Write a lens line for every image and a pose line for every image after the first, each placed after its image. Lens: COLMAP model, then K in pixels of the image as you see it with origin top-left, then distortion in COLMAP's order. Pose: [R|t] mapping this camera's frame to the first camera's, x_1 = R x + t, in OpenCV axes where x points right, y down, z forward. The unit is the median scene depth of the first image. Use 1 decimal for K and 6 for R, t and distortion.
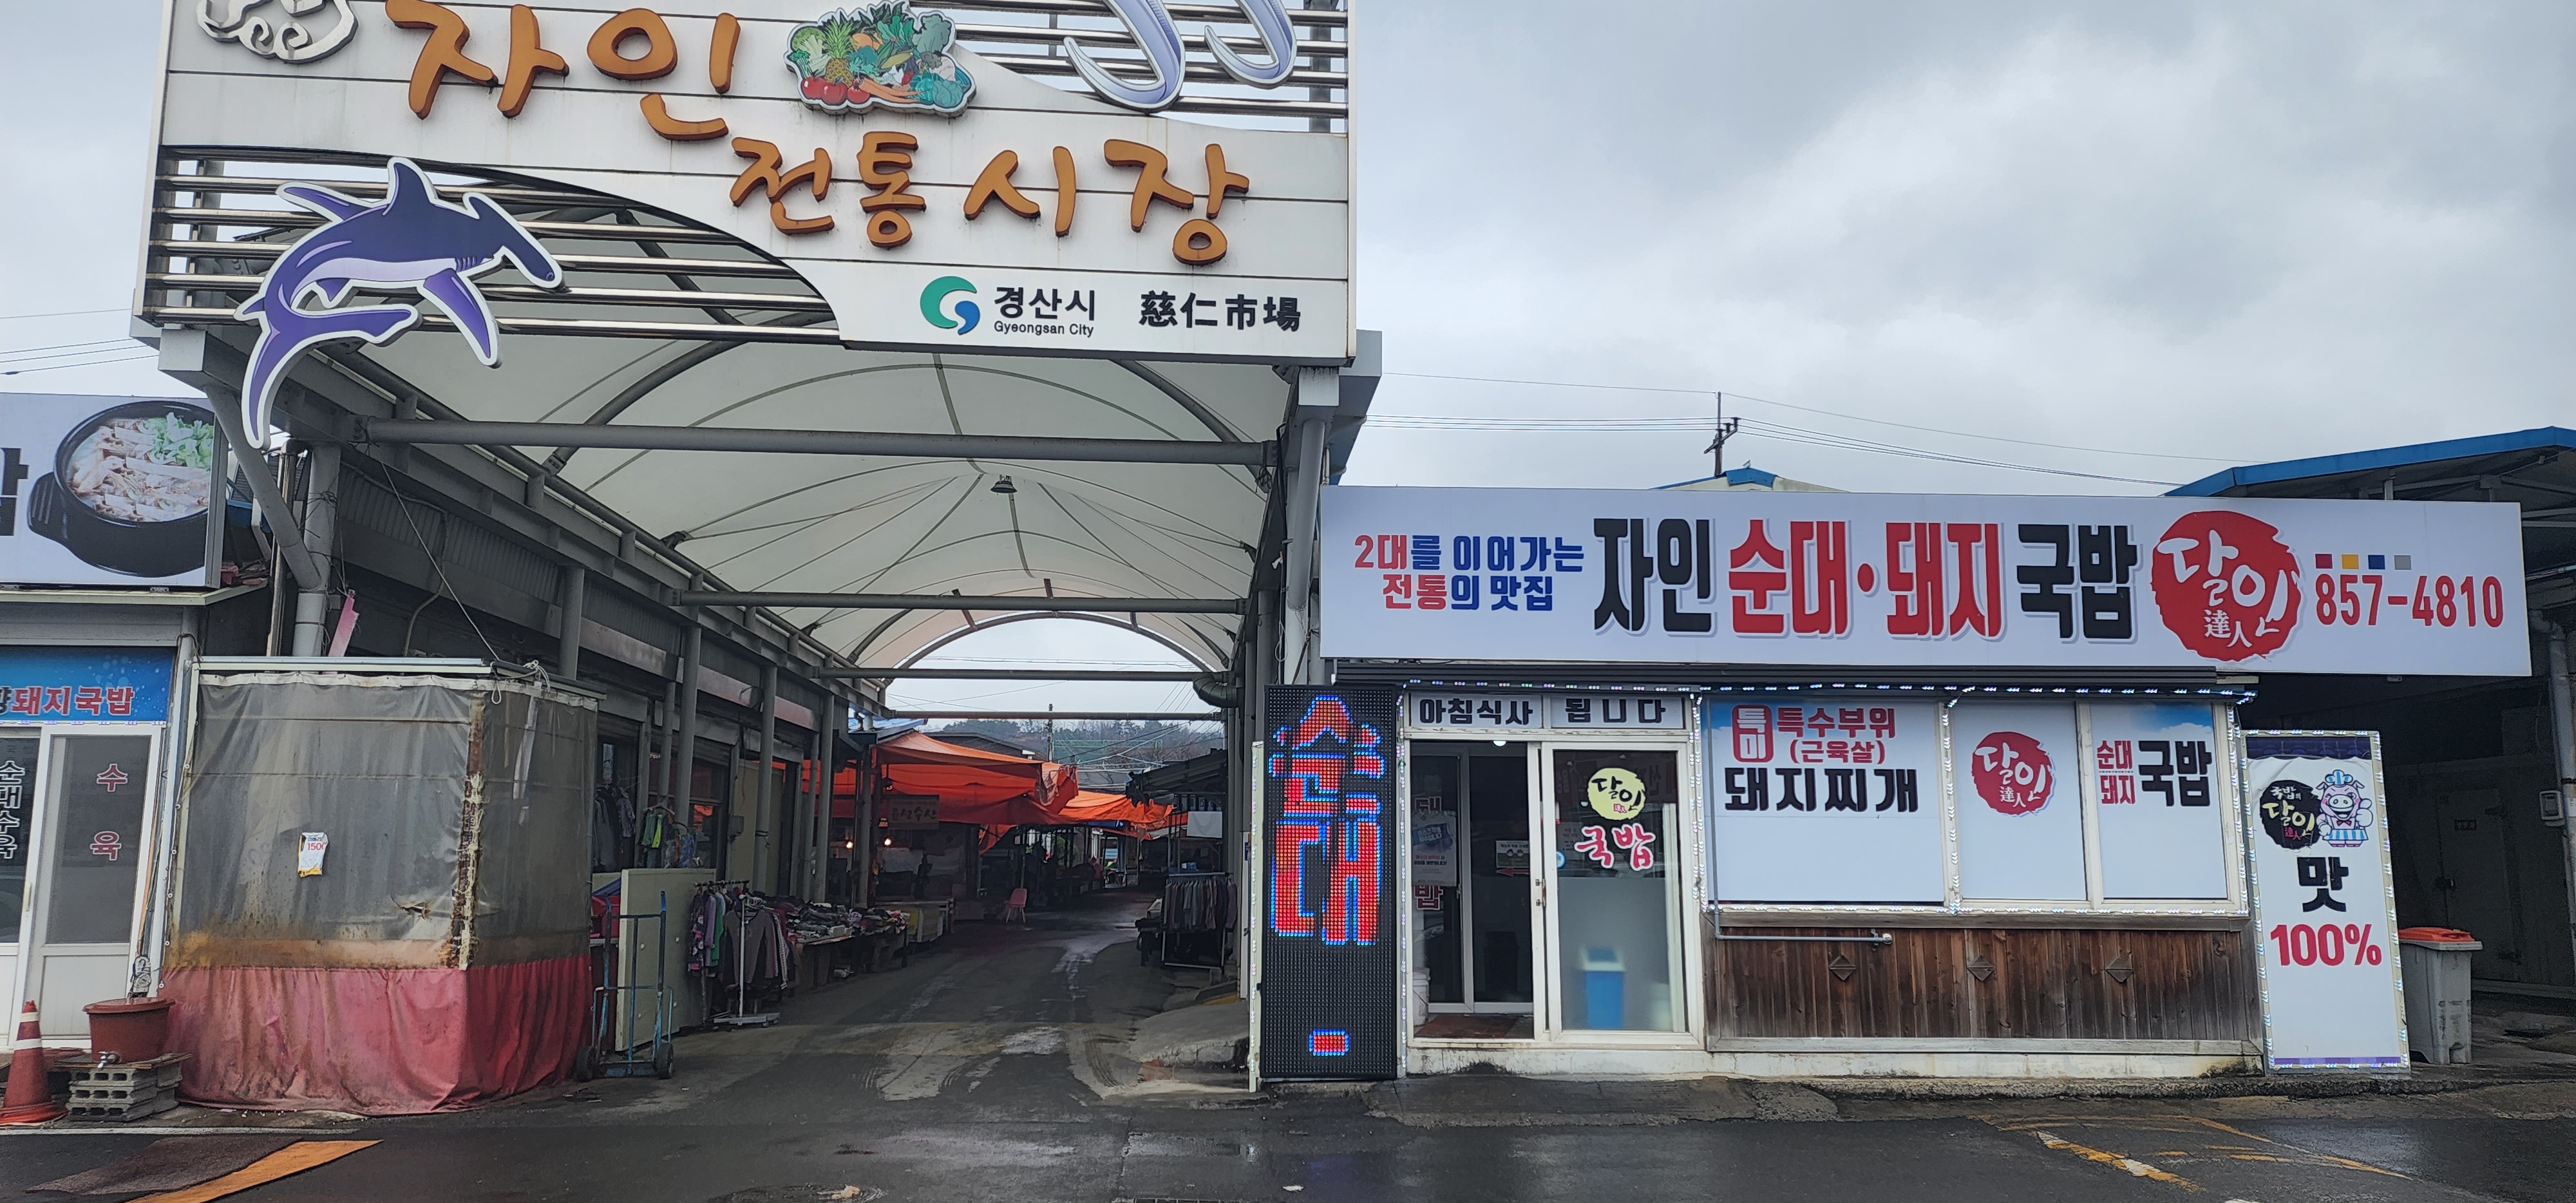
lens RADIAL K [[1692.5, 0, 1263.9], [0, 1692.5, 638.7], [0, 0, 1]] dist [0.125889, -0.140113]
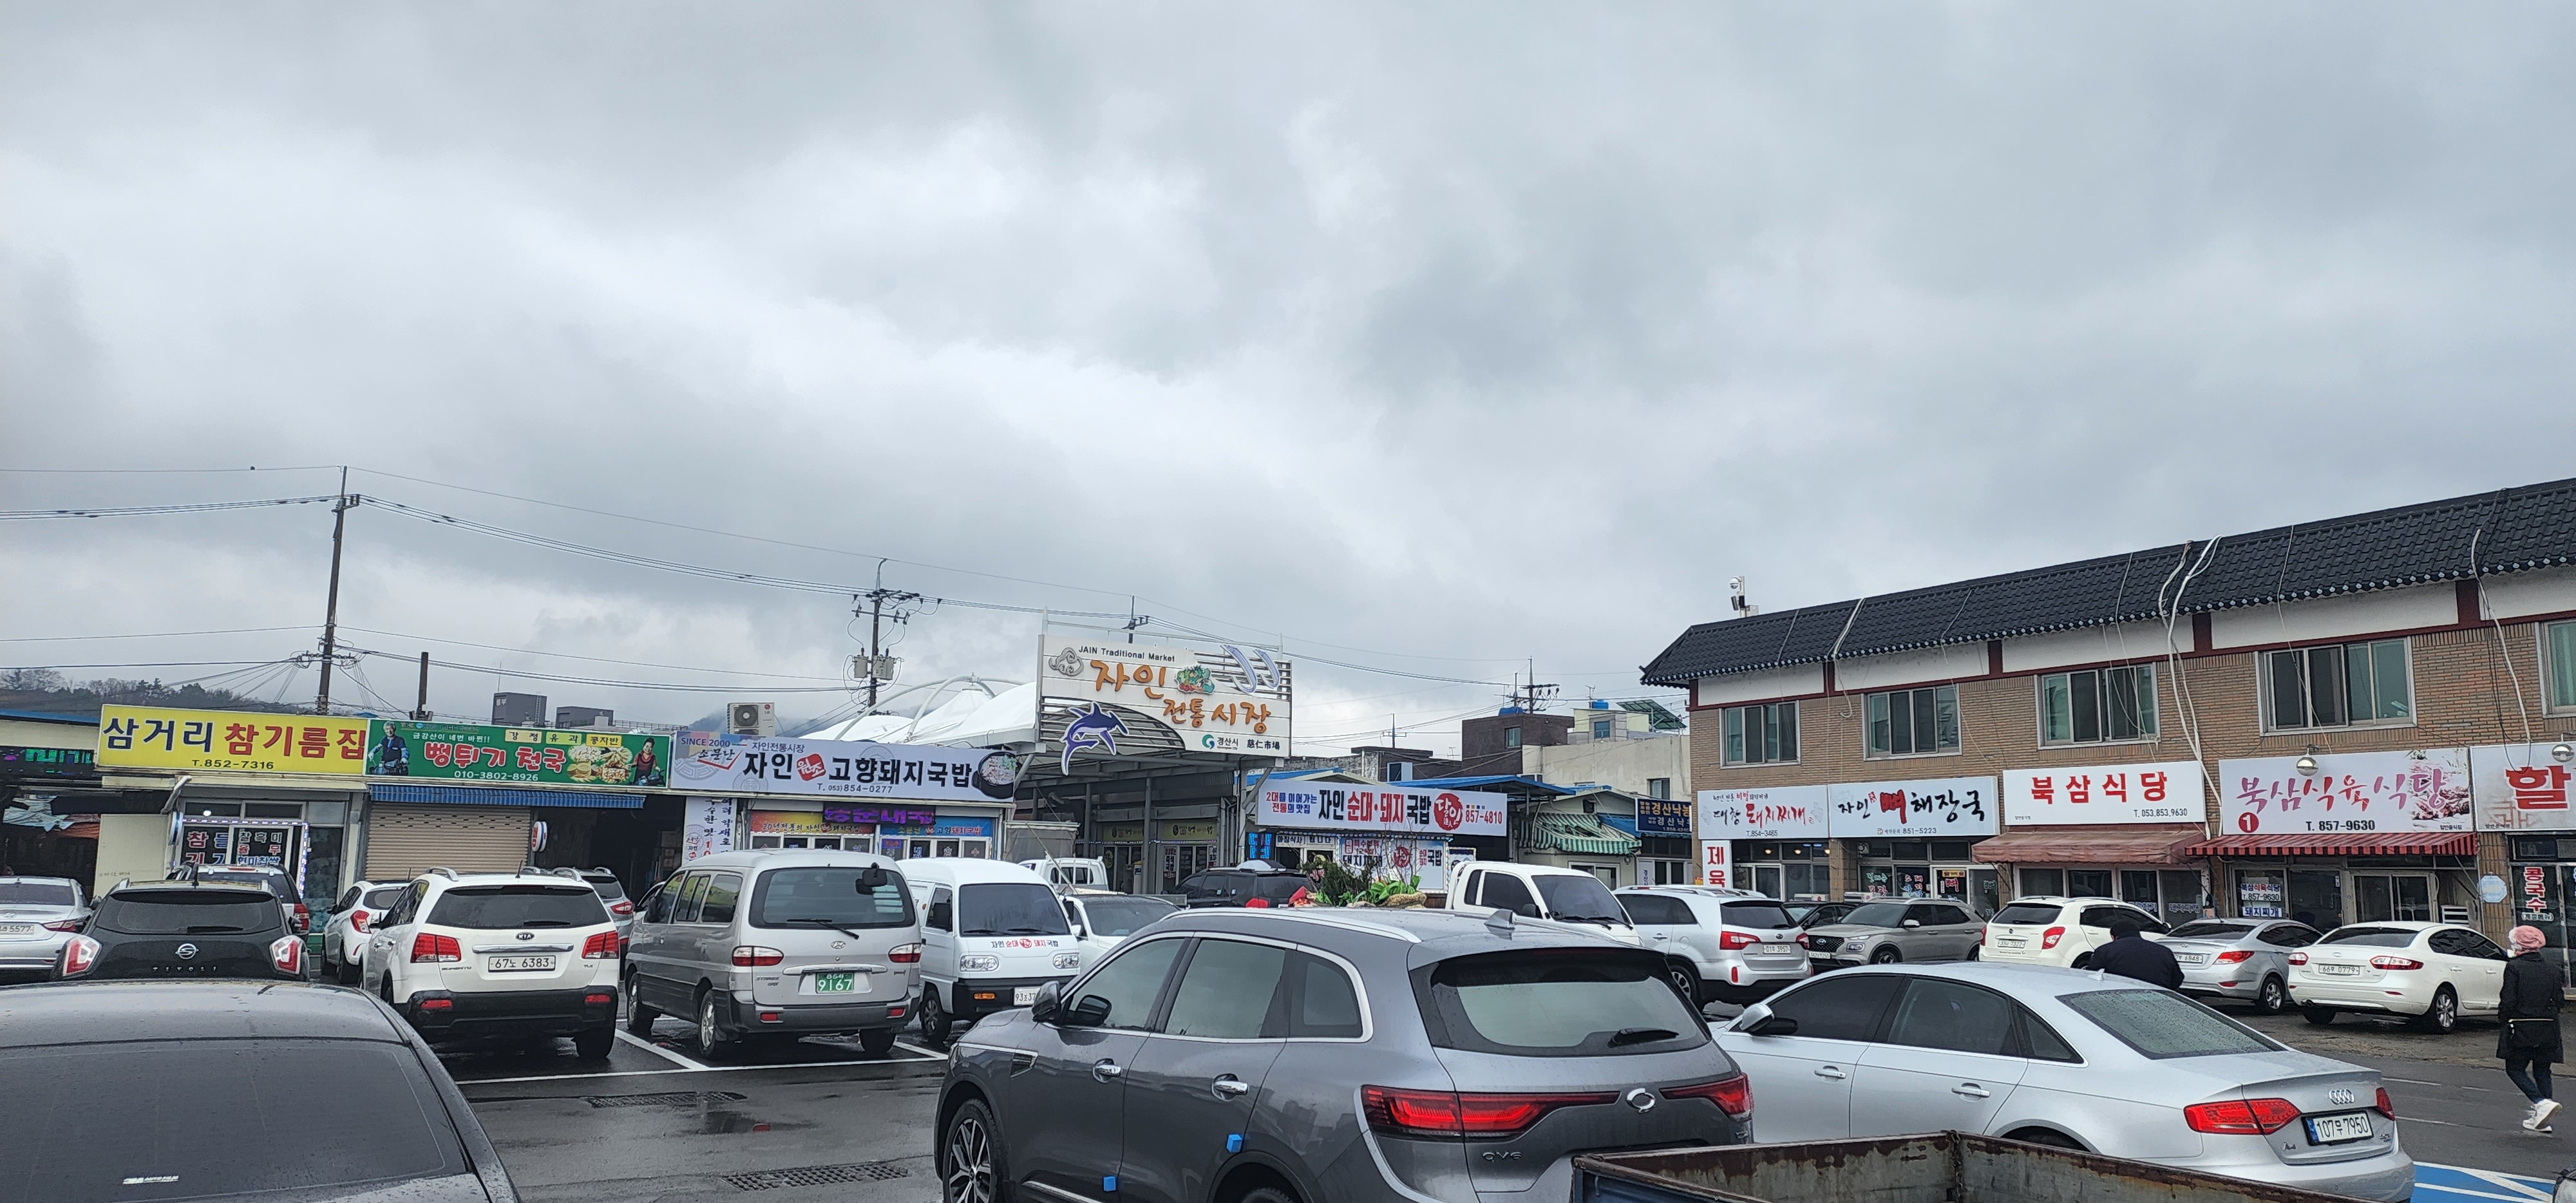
lens RADIAL K [[1692.5, 0, 1263.9], [0, 1692.5, 638.7], [0, 0, 1]] dist [0.125889, -0.140113]
pose [[0.868621, 0.078491, 0.489221, -1.823502], [-0.081986, 0.996531, -0.014316, -0.347141], [-0.488647, -0.027674, 0.872042, -2.277115]]
